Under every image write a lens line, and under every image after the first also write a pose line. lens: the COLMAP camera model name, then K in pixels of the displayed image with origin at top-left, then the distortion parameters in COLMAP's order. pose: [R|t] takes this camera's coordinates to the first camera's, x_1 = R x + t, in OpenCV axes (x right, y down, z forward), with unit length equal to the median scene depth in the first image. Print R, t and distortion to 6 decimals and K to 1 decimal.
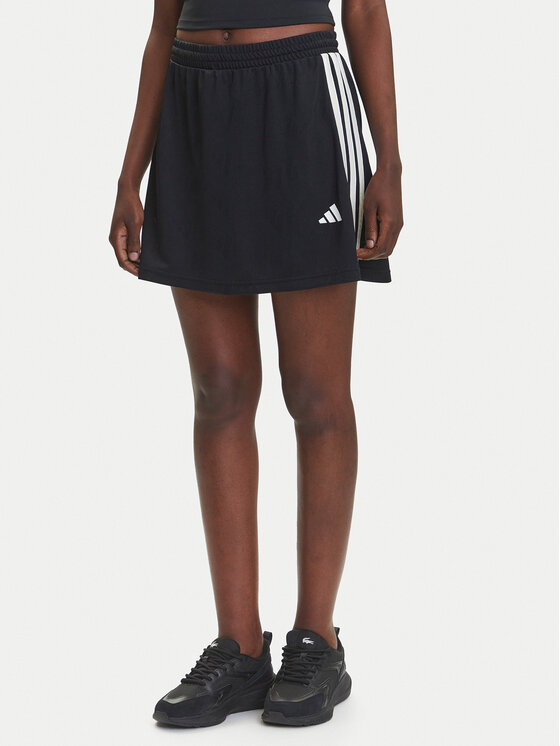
lens RADIAL K [[1740.0, 0, 280.0], [0, 1740.0, 373.0], [0, 0, 1]] dist [-1.213829, -0.387762]
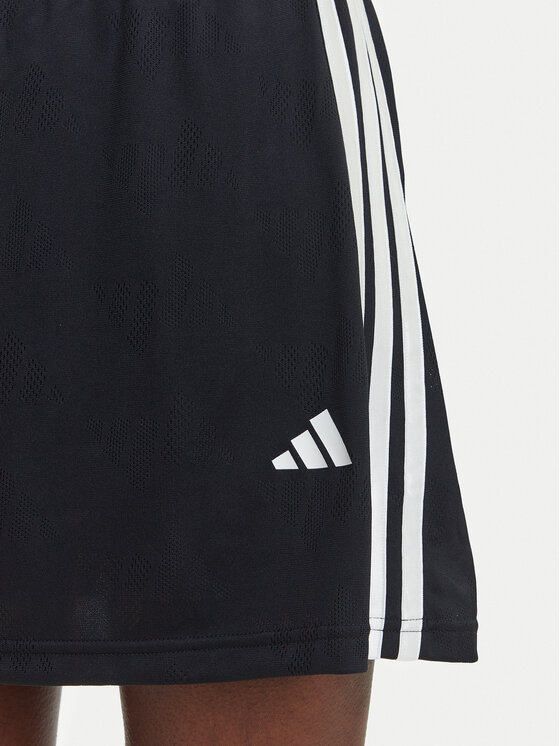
lens RADIAL K [[1055.6, 0, 280.0], [0, 1055.6, 373.0], [0, 0, 1]] dist [-0.278043, 0.004352]
pose [[0.995967, 0.032093, -0.083786, 0.039339], [-0.055698, 0.953265, -0.296957, -0.047108], [0.070340, 0.300426, 0.951208, 0.814813]]
